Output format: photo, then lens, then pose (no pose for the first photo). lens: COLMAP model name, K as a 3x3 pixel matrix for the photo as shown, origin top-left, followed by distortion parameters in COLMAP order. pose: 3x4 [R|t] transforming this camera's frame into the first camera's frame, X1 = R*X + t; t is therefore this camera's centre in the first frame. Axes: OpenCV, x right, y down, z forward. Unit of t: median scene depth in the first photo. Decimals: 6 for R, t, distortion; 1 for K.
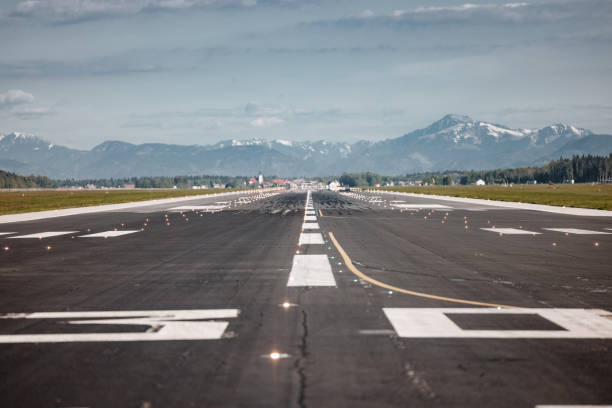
lens RADIAL K [[2491.5, 0, 306.0], [0, 2491.5, 204.0], [0, 0, 1]] dist [0.020240, 1.232717]
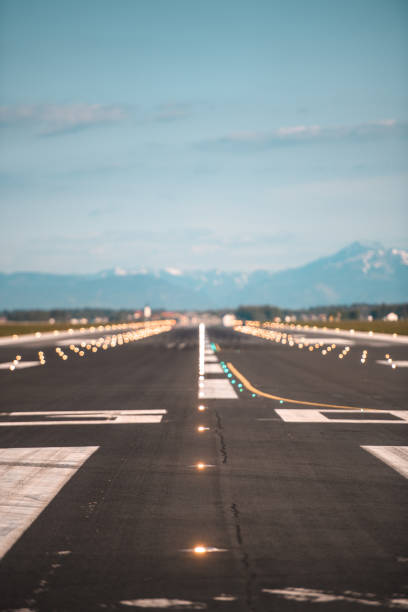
lens RADIAL K [[3193.6, 0, 204.0], [0, 3193.6, 306.0], [0, 0, 1]] dist [1.638838, 0.072140]
pose [[0.999984, 0.003003, 0.004806, -0.004306], [-0.002945, 0.999924, -0.011993, 0.002031], [-0.004842, 0.011979, 0.999917, -0.202164]]
